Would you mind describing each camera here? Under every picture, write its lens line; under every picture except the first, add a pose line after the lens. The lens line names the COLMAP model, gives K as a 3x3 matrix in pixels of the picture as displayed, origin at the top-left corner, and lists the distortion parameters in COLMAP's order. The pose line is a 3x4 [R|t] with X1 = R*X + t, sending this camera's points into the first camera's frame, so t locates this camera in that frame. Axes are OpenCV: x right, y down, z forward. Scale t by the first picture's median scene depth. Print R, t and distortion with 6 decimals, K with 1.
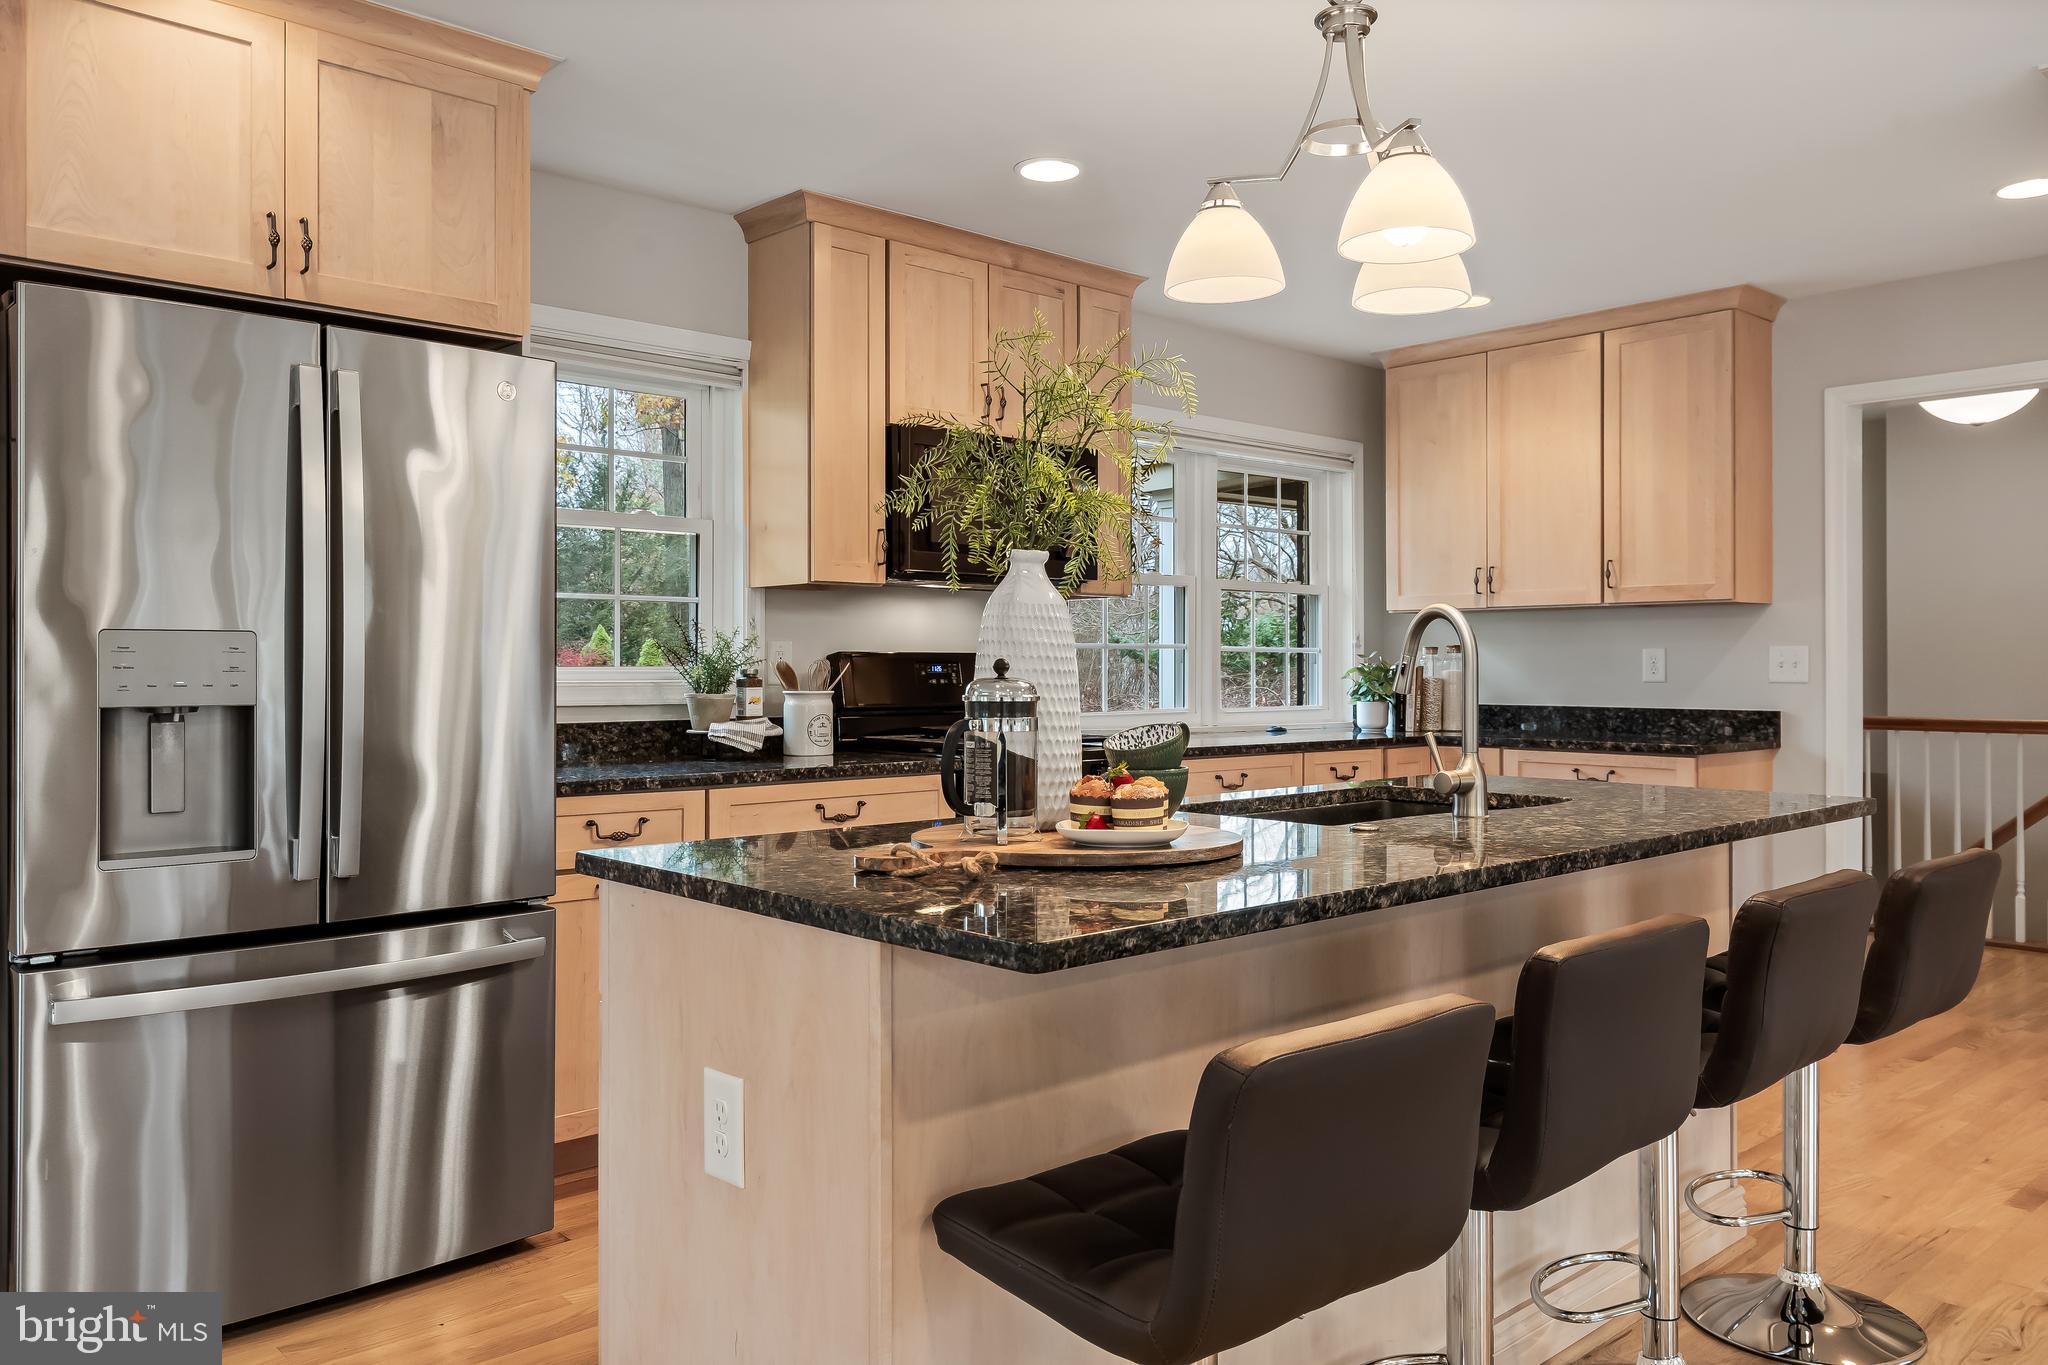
lens RADIAL K [[1518.7, 0, 1024.0], [0, 1518.7, 667.0], [0, 0, 1]] dist [0.007533, -0.002903]
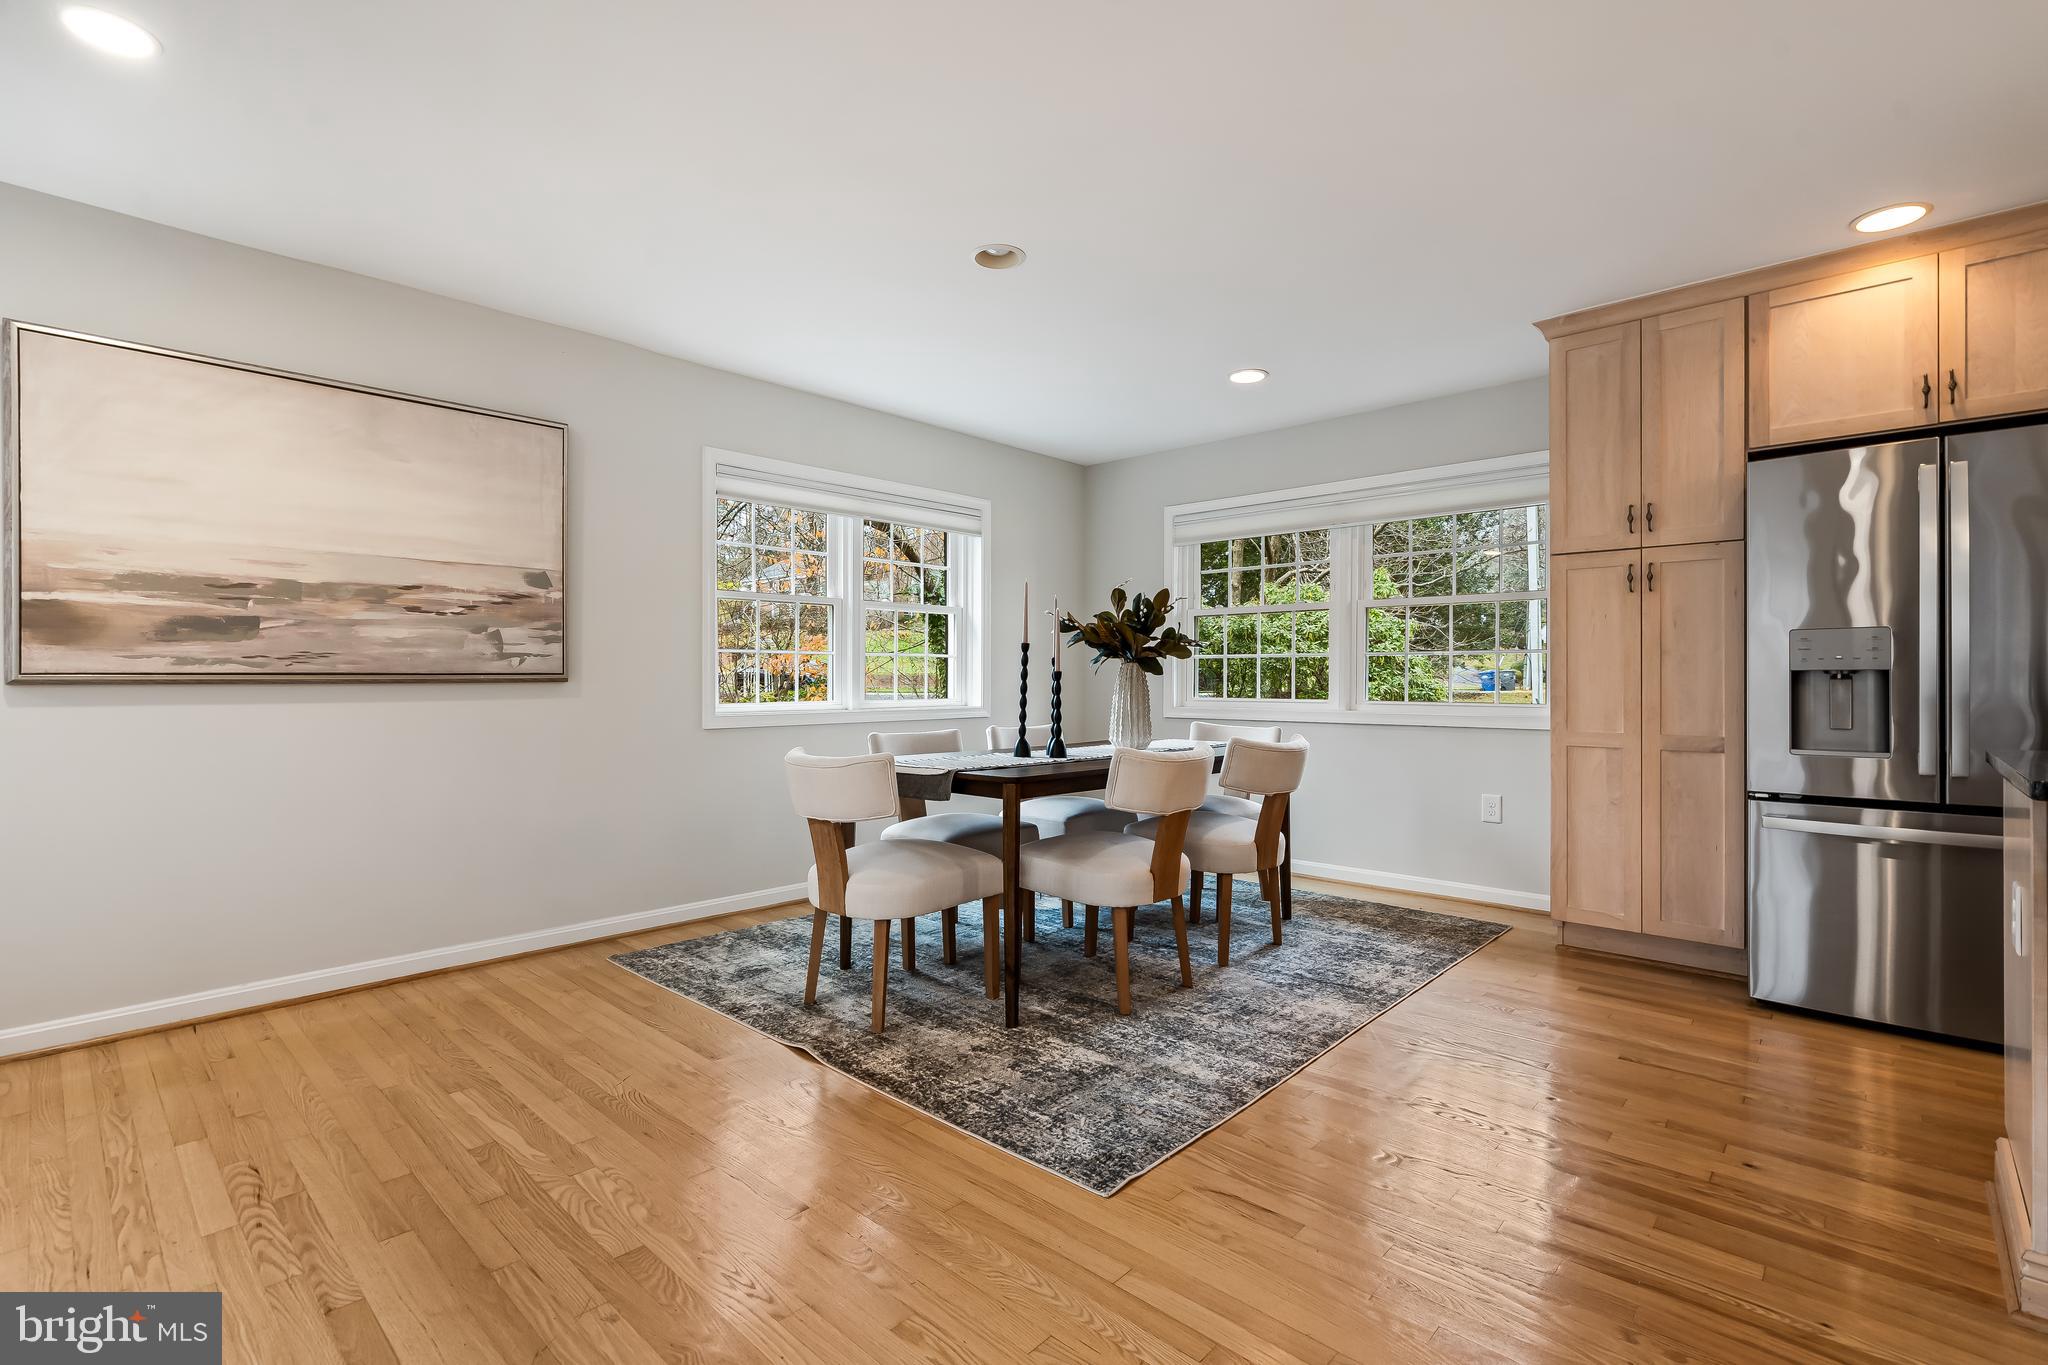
lens RADIAL K [[920.8, 0, 1024.0], [0, 920.8, 682.5], [0, 0, 1]] dist [-0.007312, -0.000101]
pose [[0.071019, 0.001635, -0.997474, 0.330338], [-0.001377, 0.999998, 0.001541, 0.028156], [0.997474, 0.001264, 0.071021, -0.038665]]
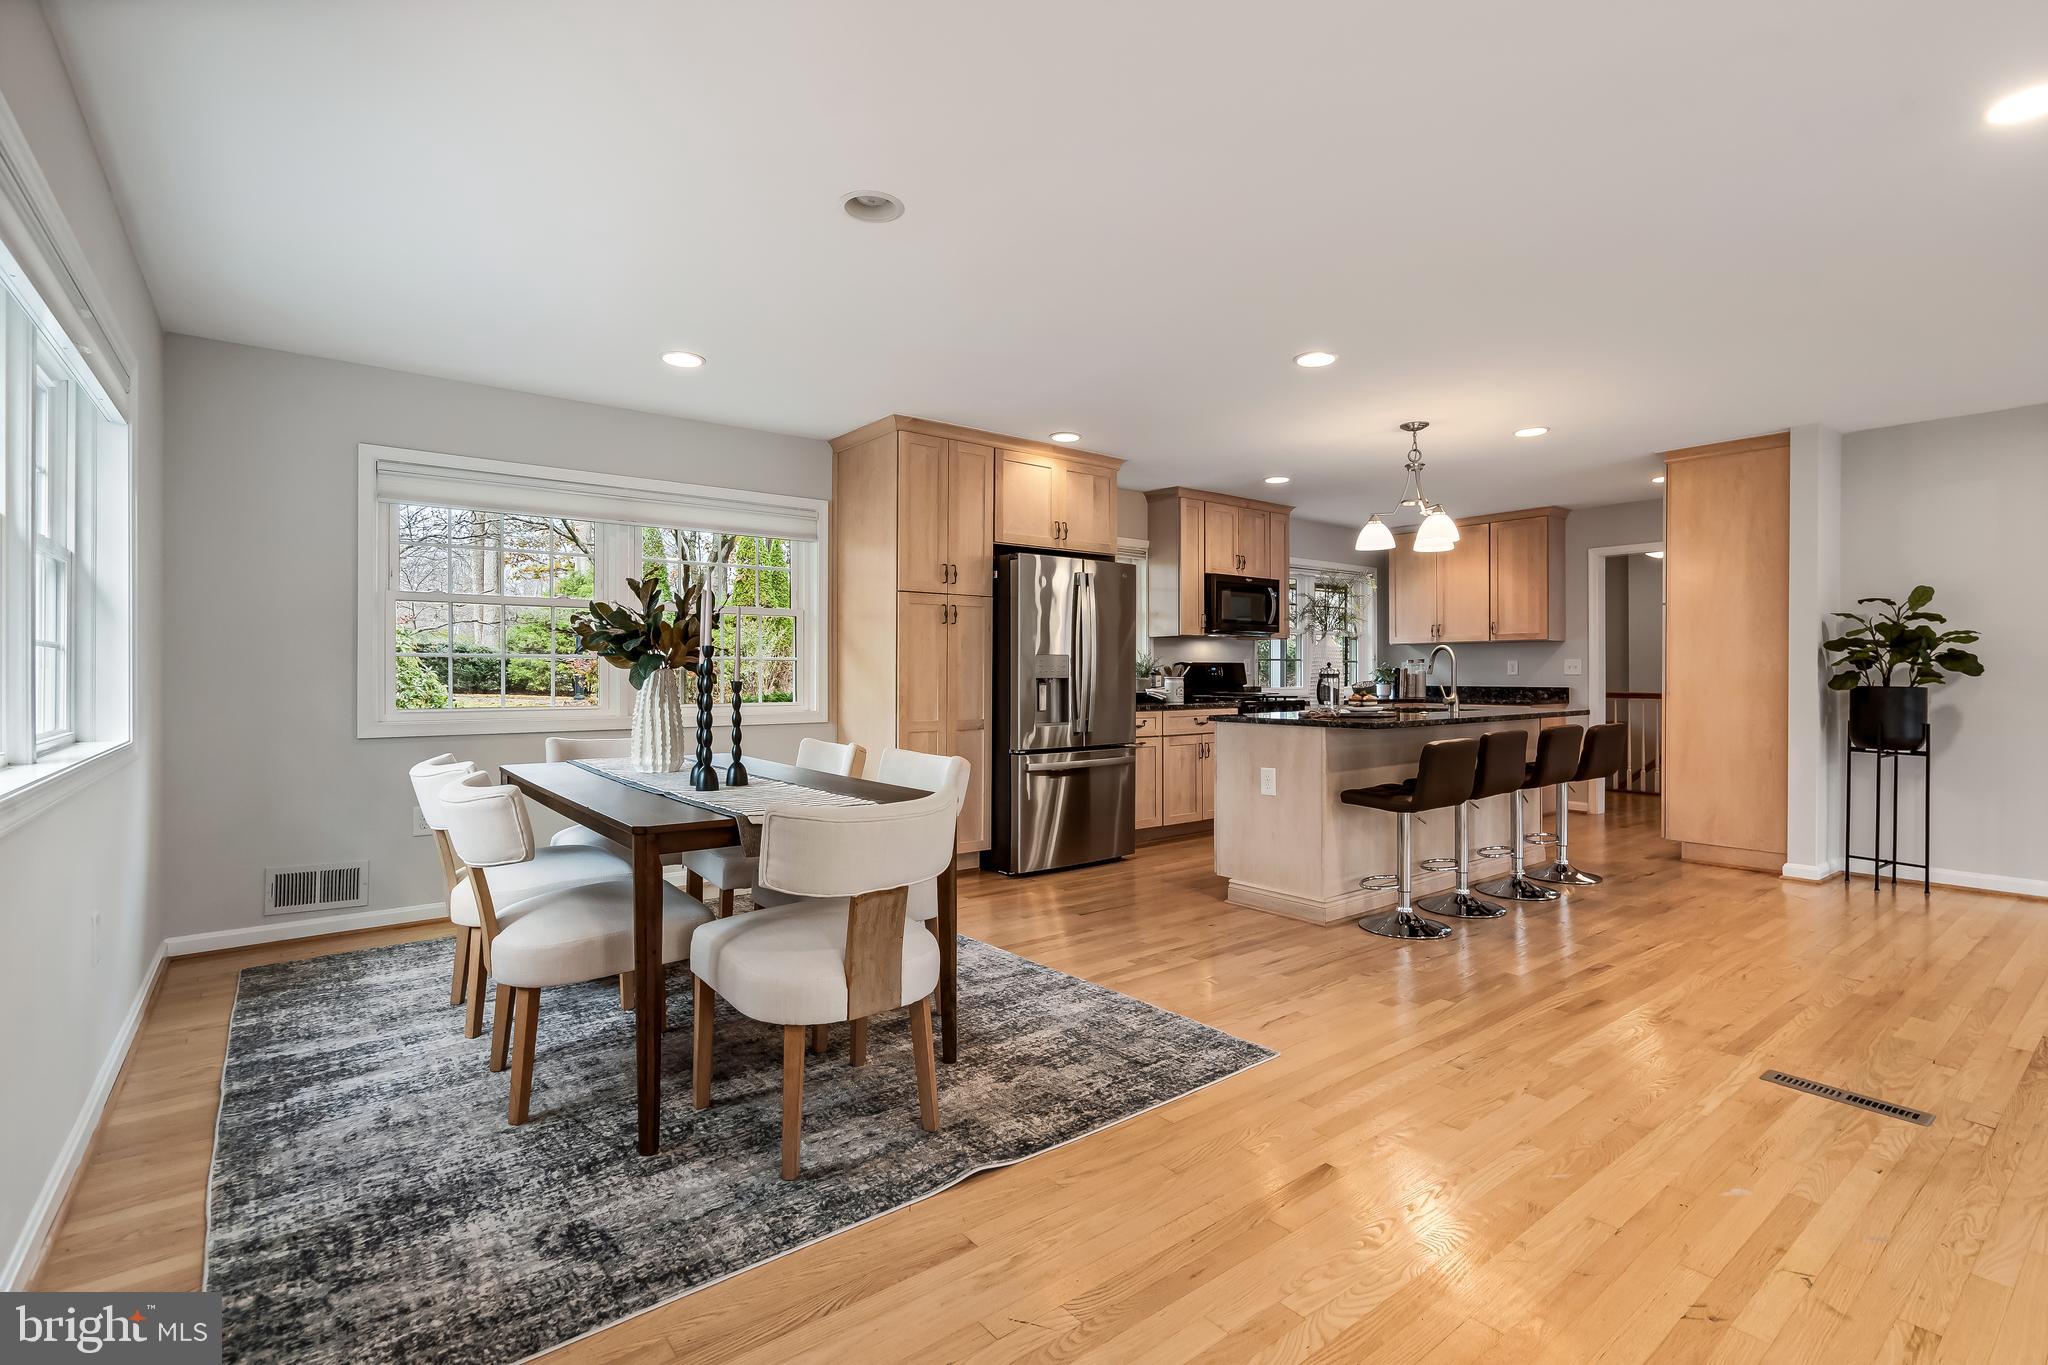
lens RADIAL K [[921.9, 0, 1010.4], [0, 921.9, 673.7], [0, 0, 1]] dist [-0.000921, -0.000022]
pose [[0.993983, -0.000225, -0.109534, -0.289756], [0.000214, 1.000000, -0.000109, 0.011959], [0.109534, 0.000085, 0.993983, -0.689702]]
